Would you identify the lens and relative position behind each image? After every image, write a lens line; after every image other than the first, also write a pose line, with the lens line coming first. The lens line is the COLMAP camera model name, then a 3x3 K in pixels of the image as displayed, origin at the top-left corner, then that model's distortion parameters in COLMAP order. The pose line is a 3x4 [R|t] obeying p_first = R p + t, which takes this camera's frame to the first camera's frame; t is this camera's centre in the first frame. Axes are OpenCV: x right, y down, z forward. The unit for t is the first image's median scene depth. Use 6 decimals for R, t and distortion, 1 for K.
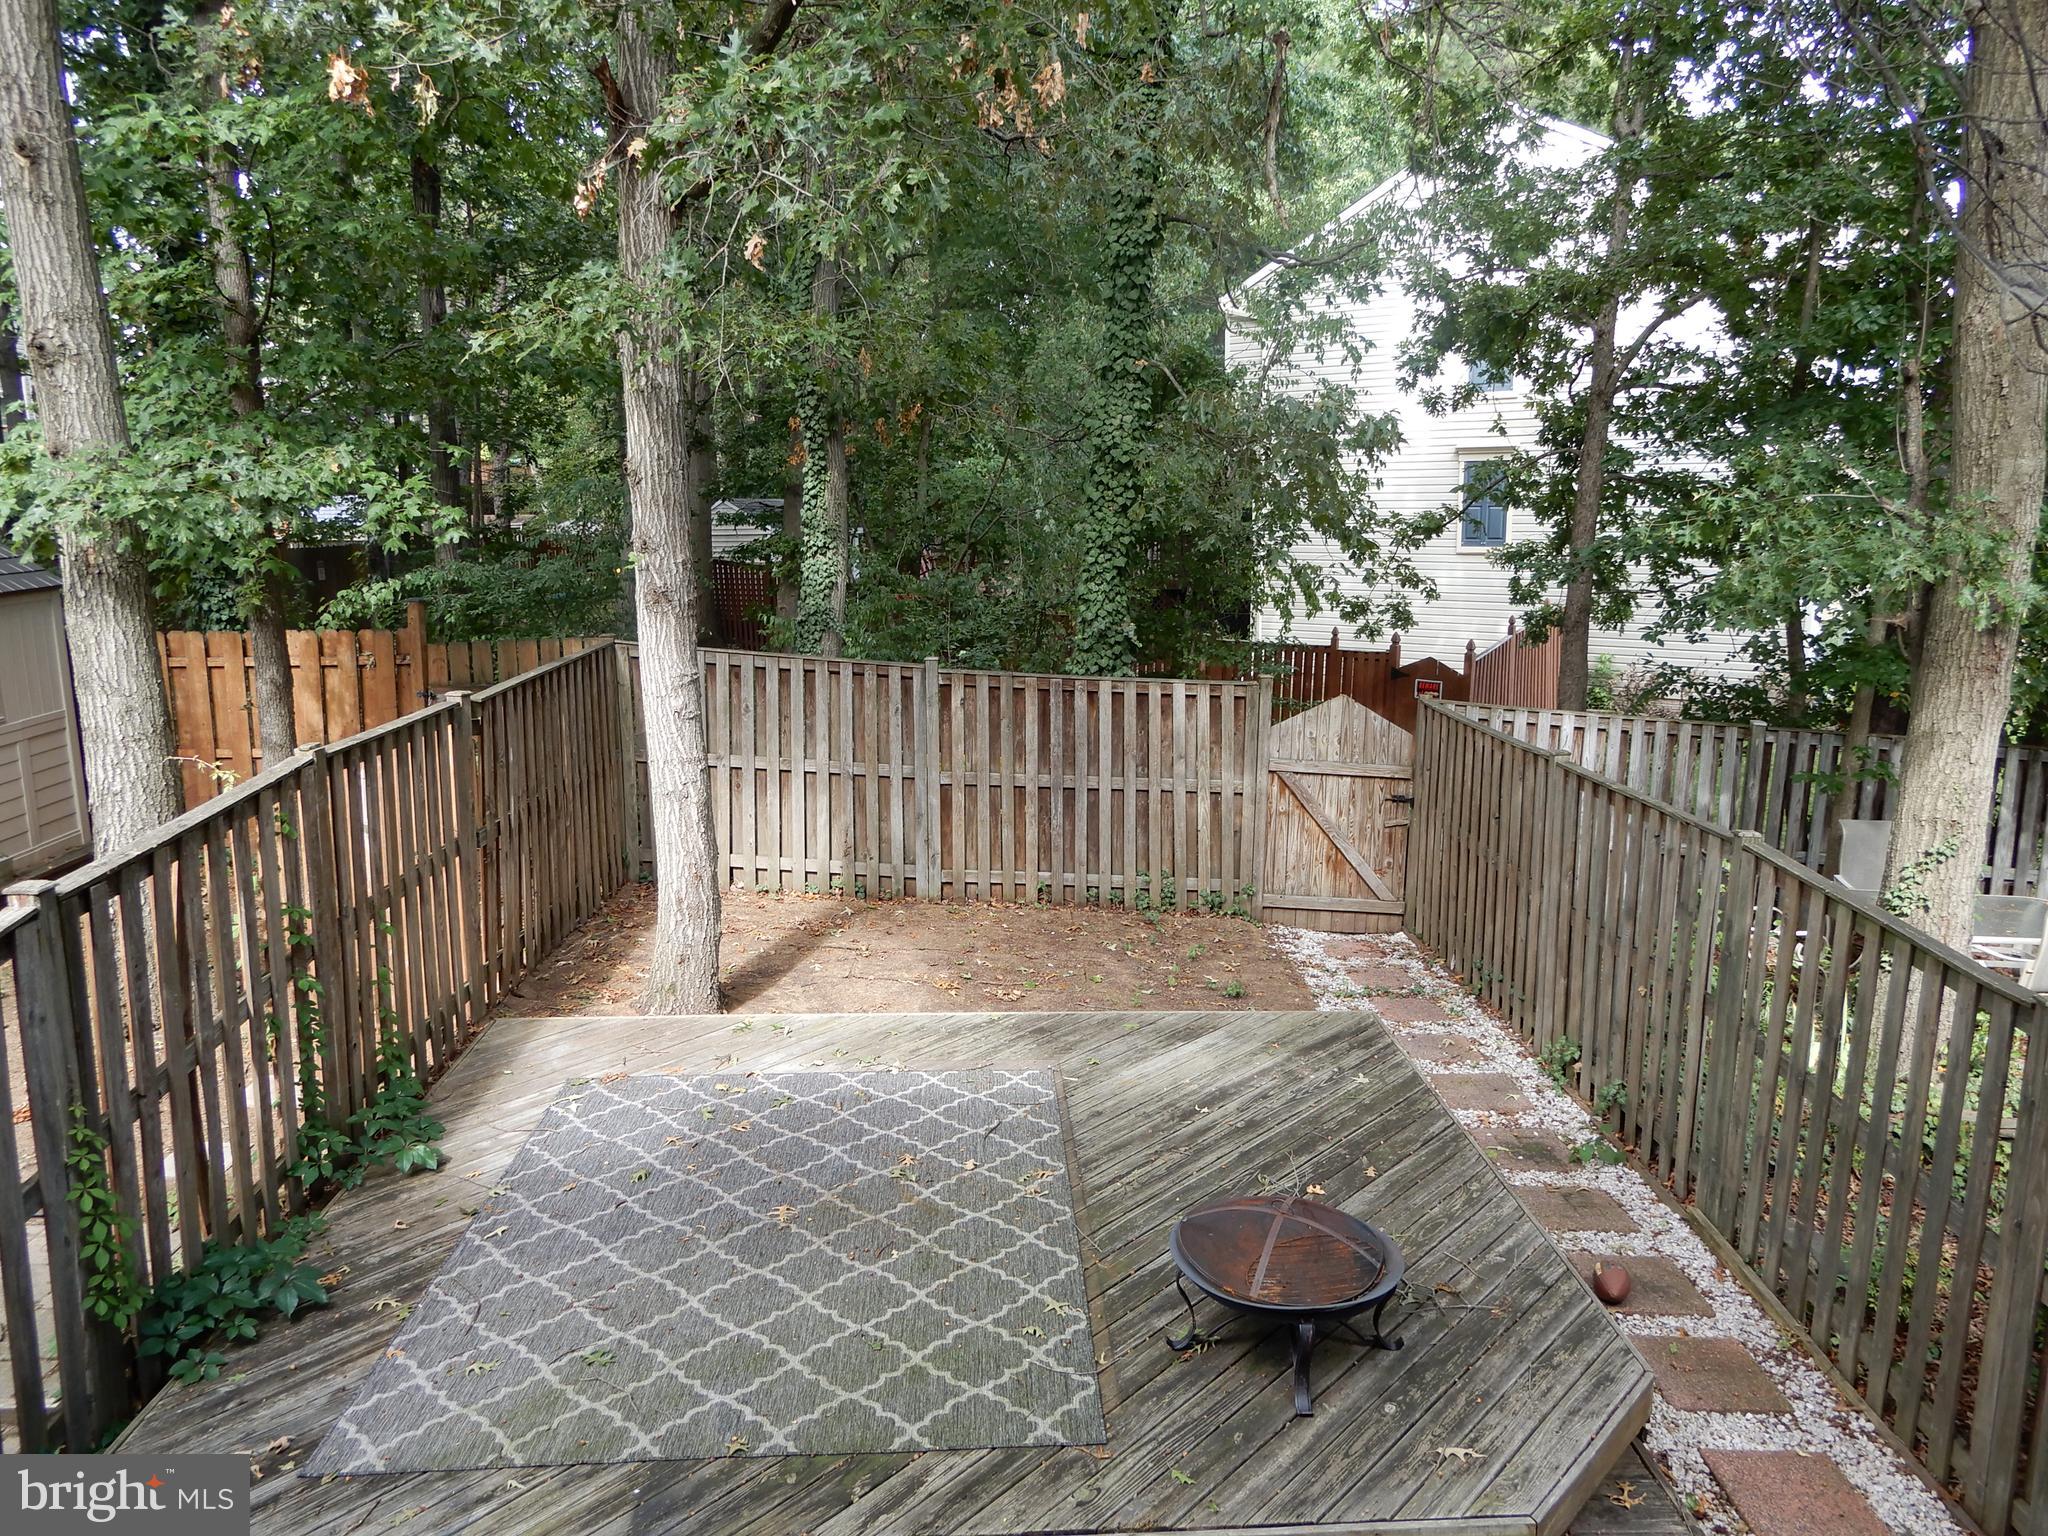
lens RADIAL K [[1469.2, 0, 1023.2], [0, 1469.2, 761.6], [0, 0, 1]] dist [0.019801, -0.000941]
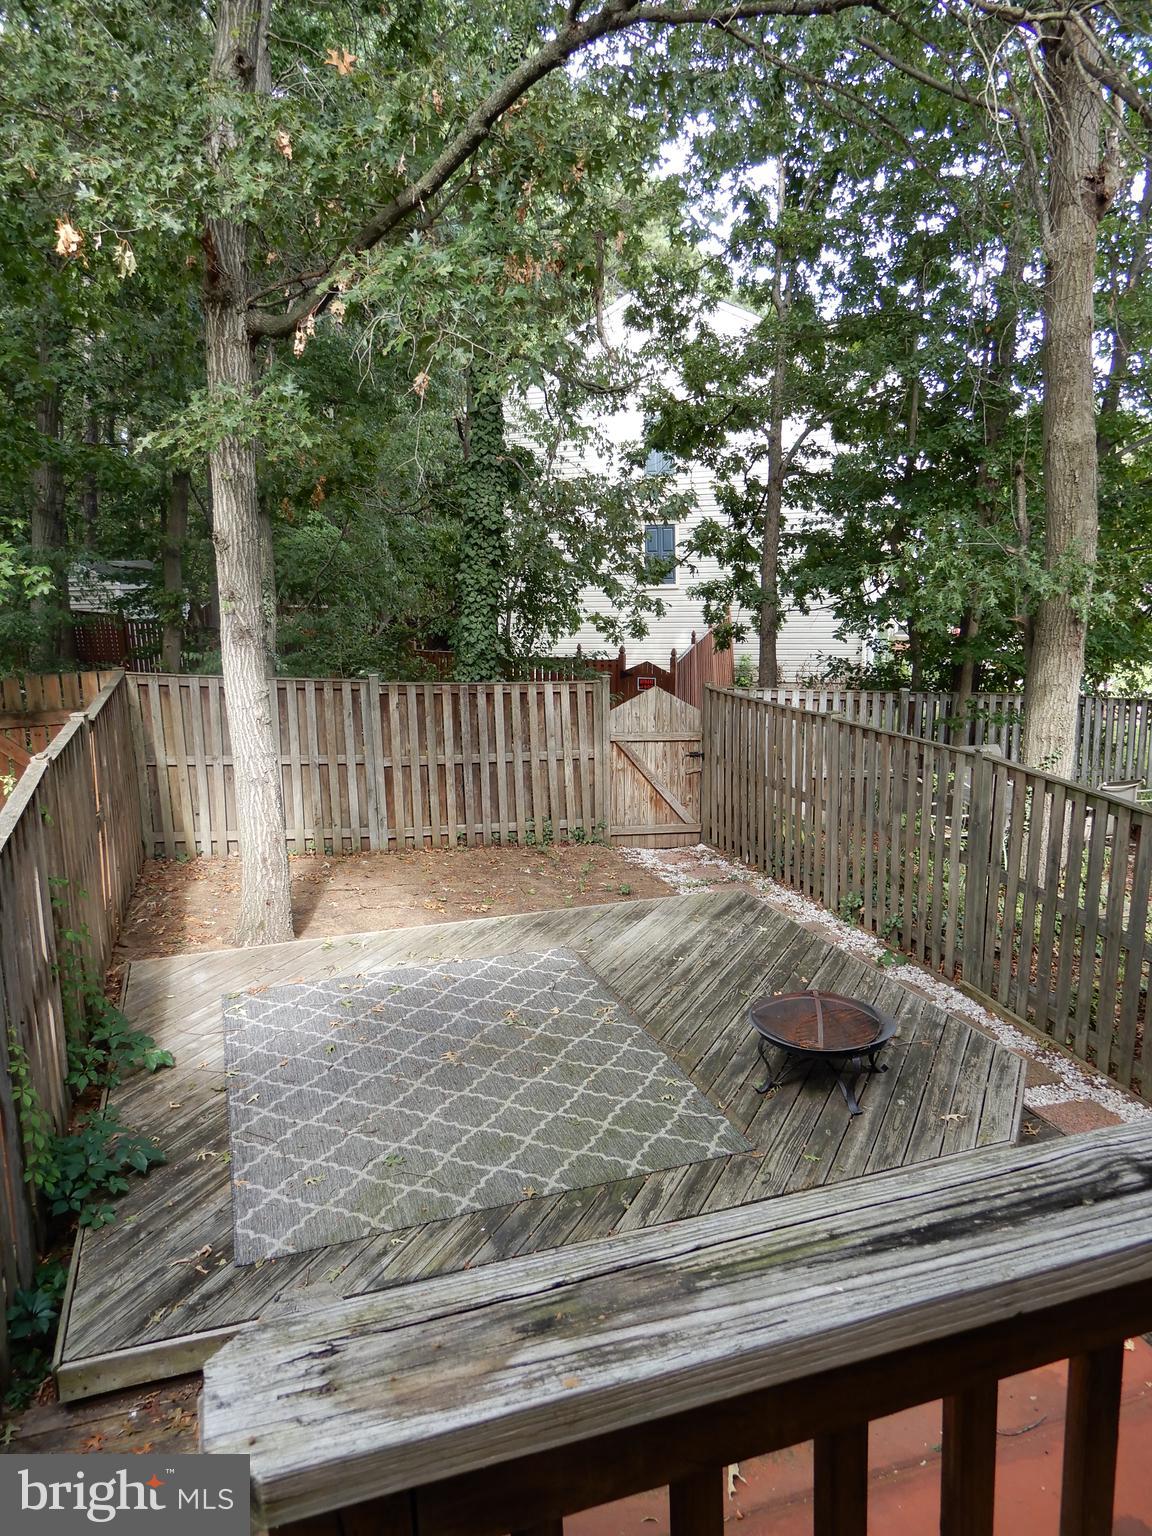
lens RADIAL K [[1101.9, 0, 567.8], [0, 1101.9, 772.4], [0, 0, 1]] dist [0.019801, -0.000941]
pose [[0.958227, -0.072929, 0.276554, -0.180060], [0.068344, 0.997318, 0.026196, 0.005516], [-0.277723, -0.006201, 0.960641, -0.033930]]
